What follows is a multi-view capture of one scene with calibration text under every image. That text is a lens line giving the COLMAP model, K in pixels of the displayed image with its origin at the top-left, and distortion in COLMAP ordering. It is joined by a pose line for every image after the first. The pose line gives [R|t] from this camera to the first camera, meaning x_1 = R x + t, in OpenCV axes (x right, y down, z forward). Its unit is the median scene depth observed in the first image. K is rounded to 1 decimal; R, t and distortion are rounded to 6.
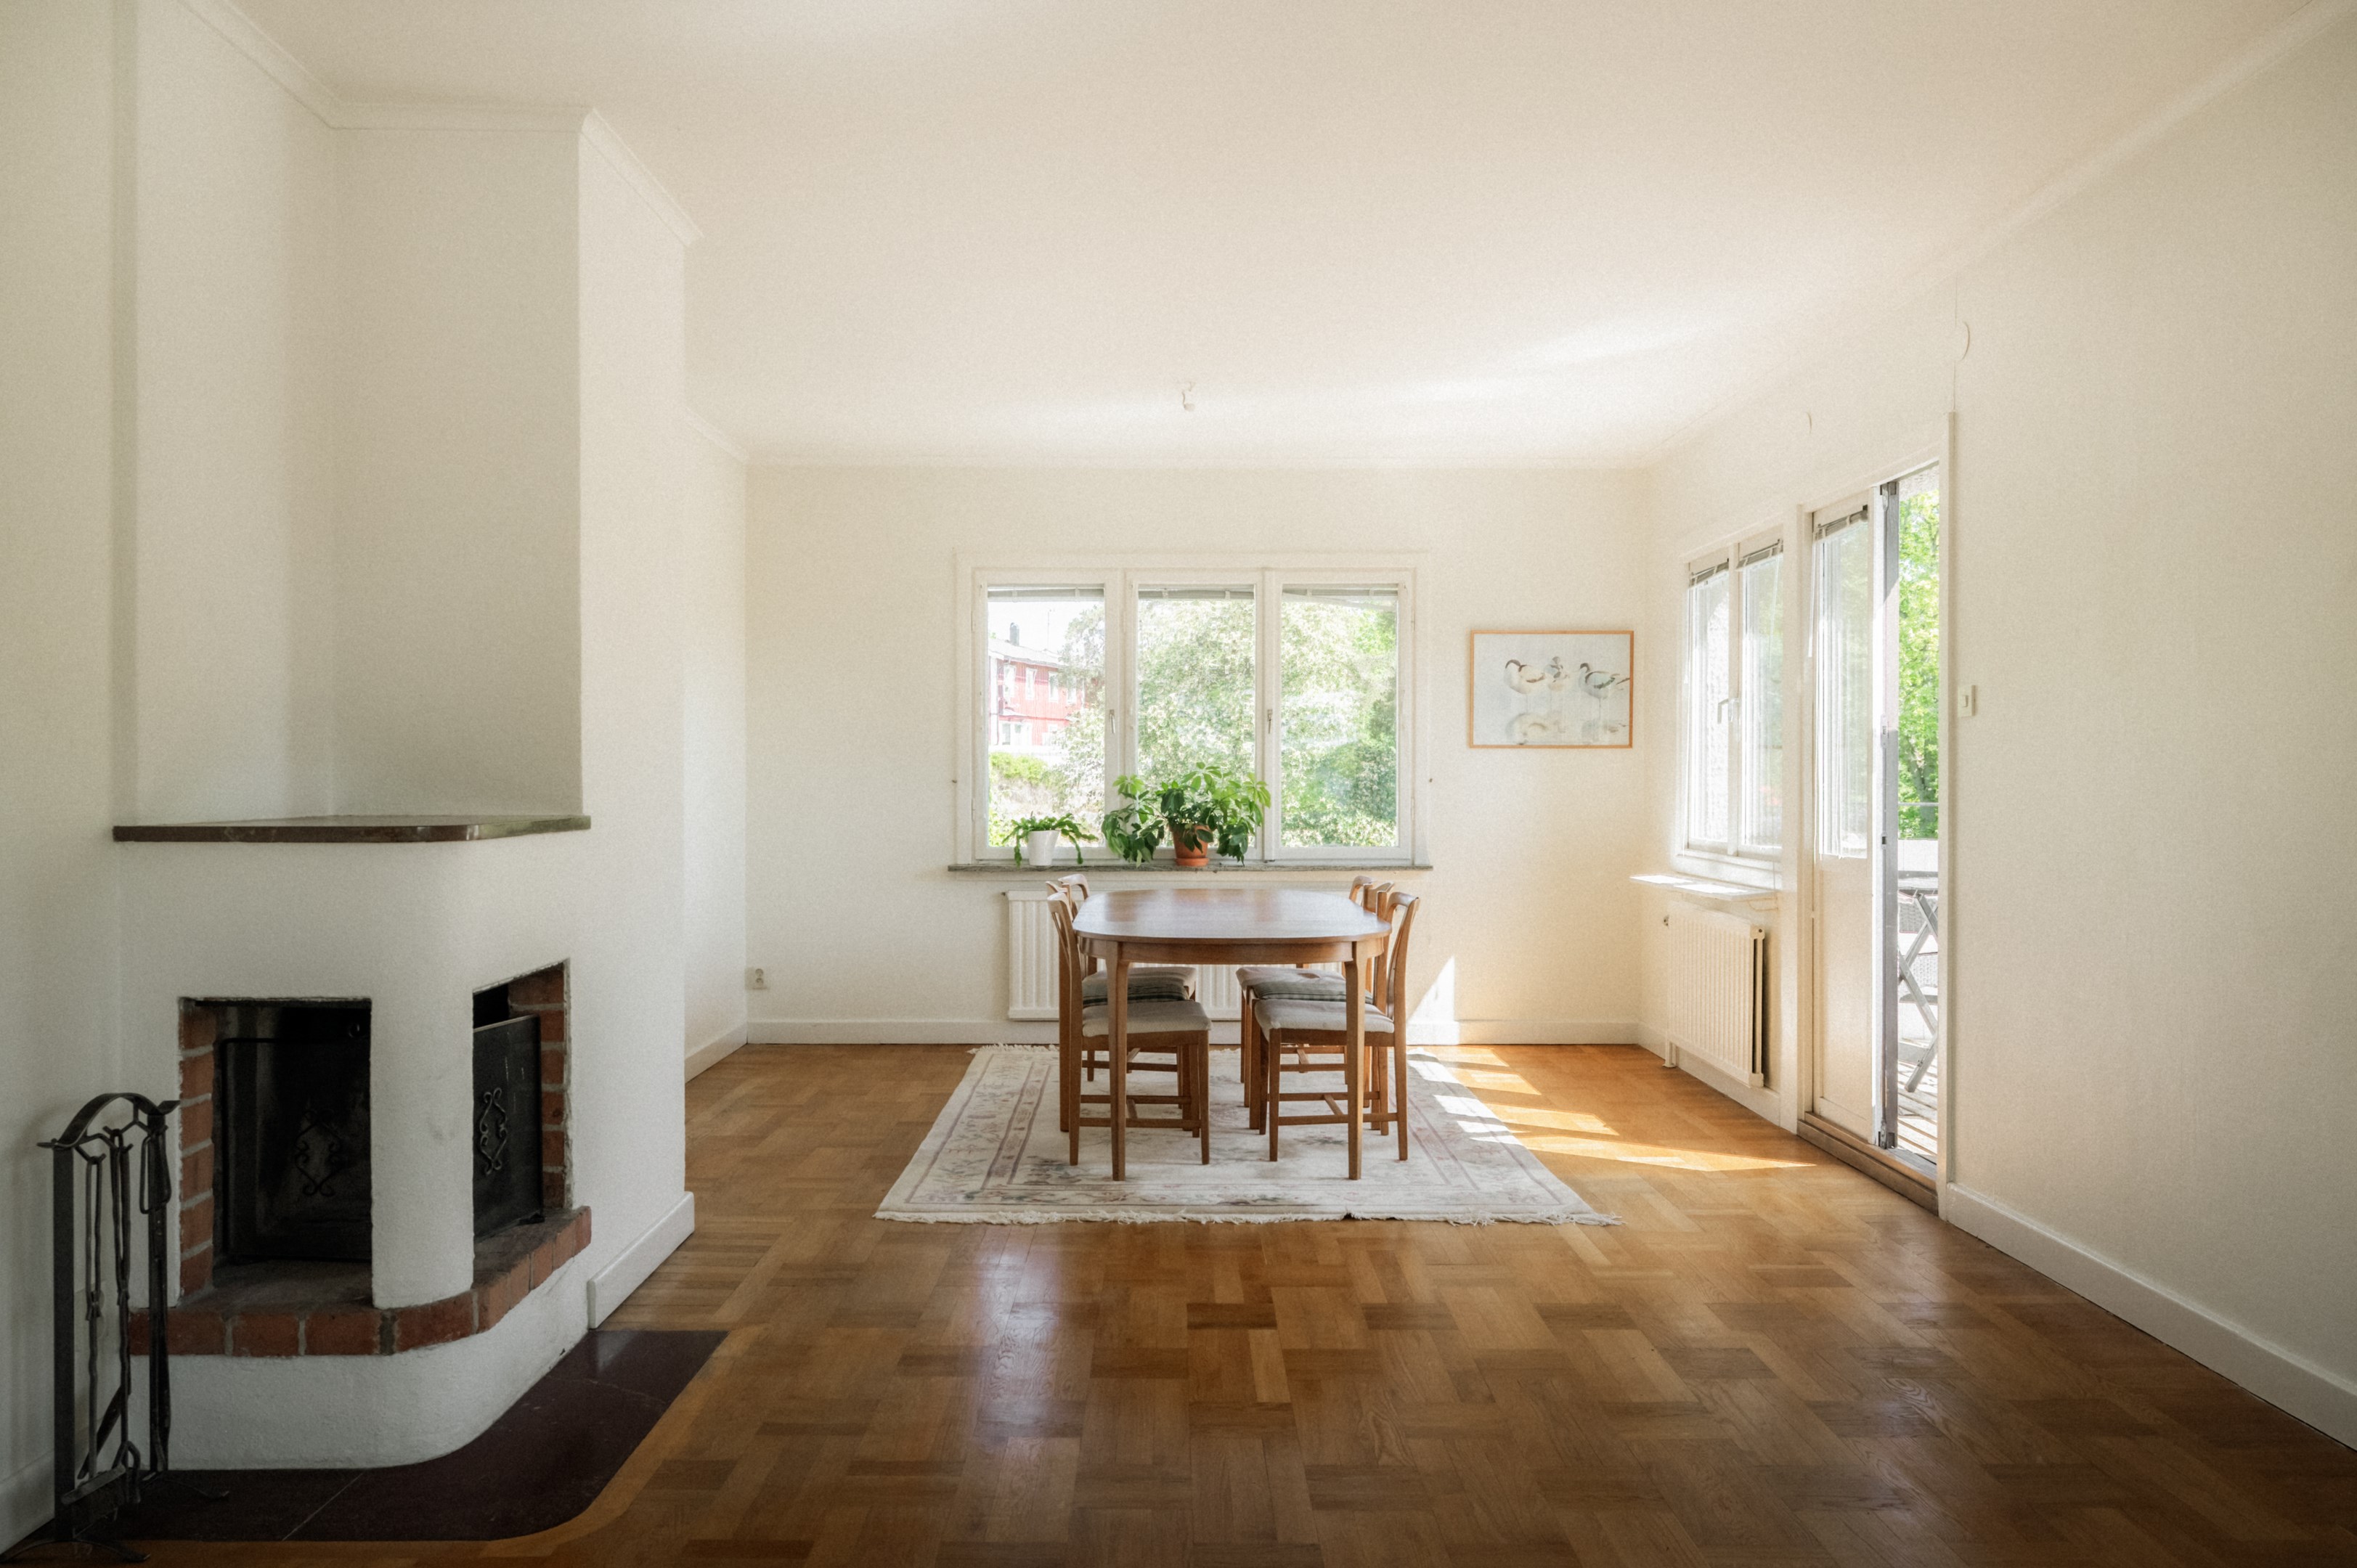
lens RADIAL K [[1886.2, 0, 1177.5], [0, 1886.2, 786.8], [0, 0, 1]] dist [-0.000931, 0.000317]
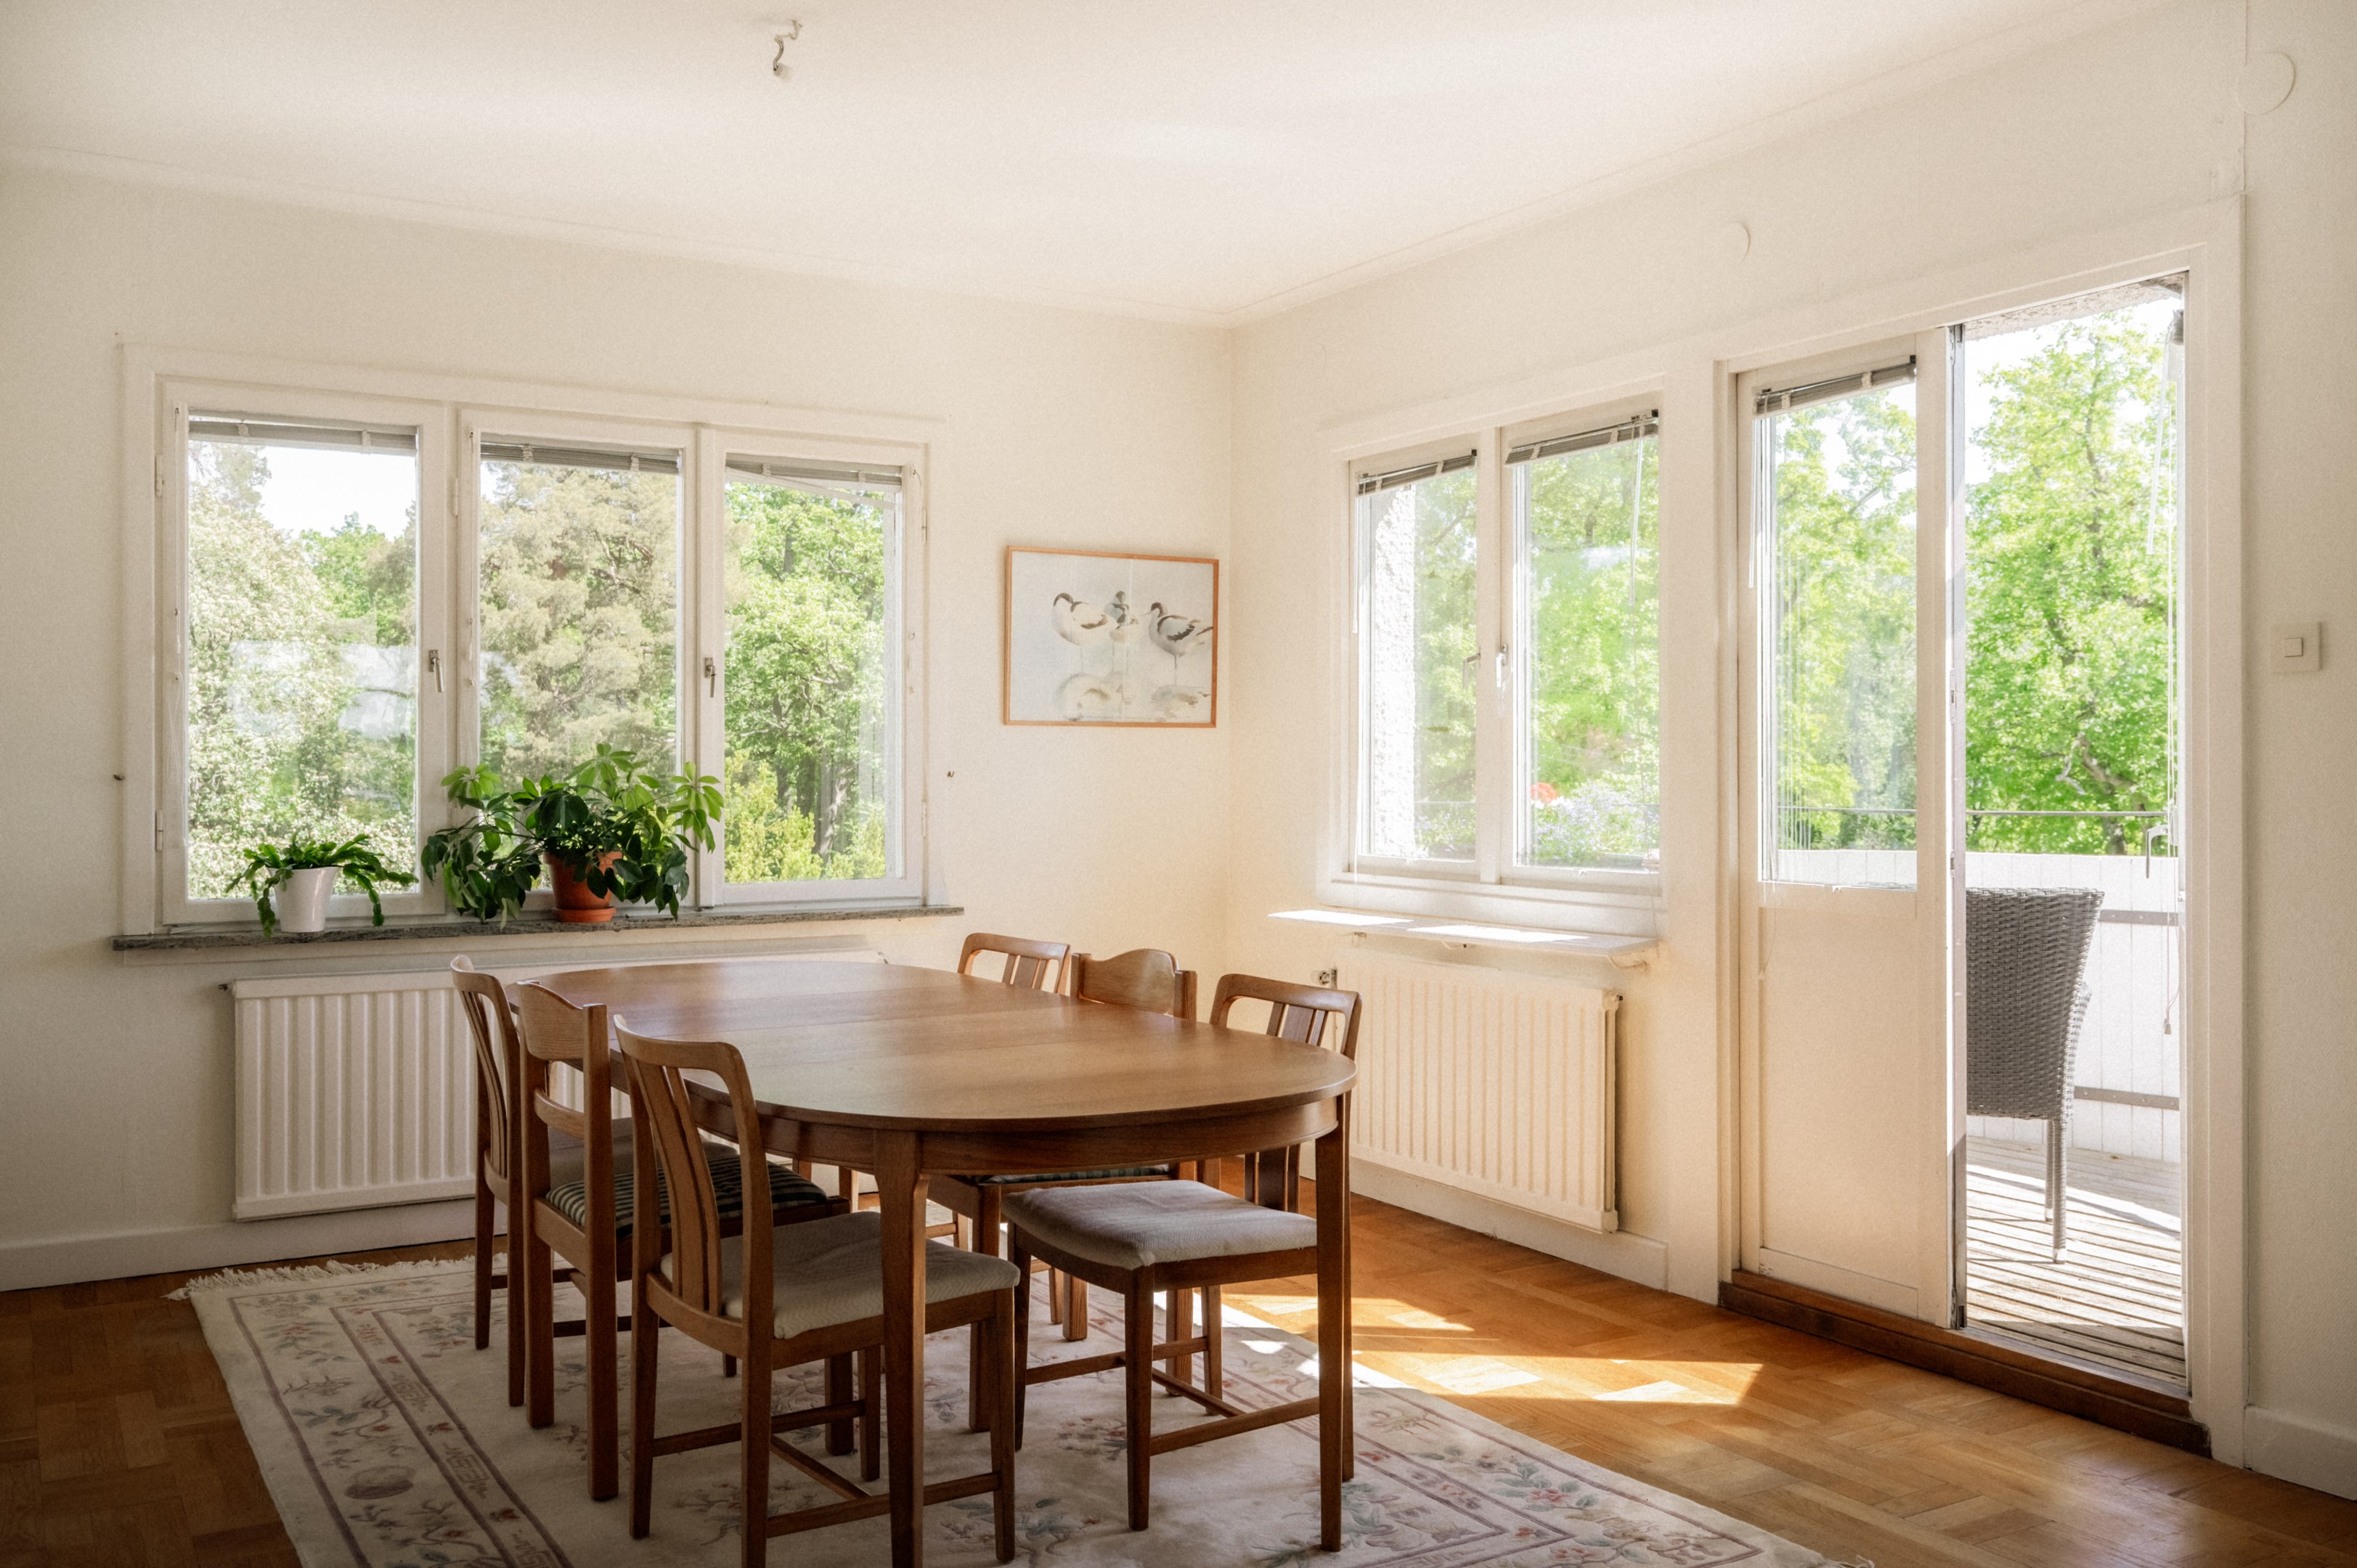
lens RADIAL K [[2024.4, 0, 1181.7], [0, 2024.4, 778.1], [0, 0, 1]] dist [0.008177, -0.004984]
pose [[0.860494, -0.002775, 0.509452, -0.151723], [0.003633, 0.999993, -0.000689, -0.001344], [-0.509447, 0.002444, 0.860499, 0.364290]]
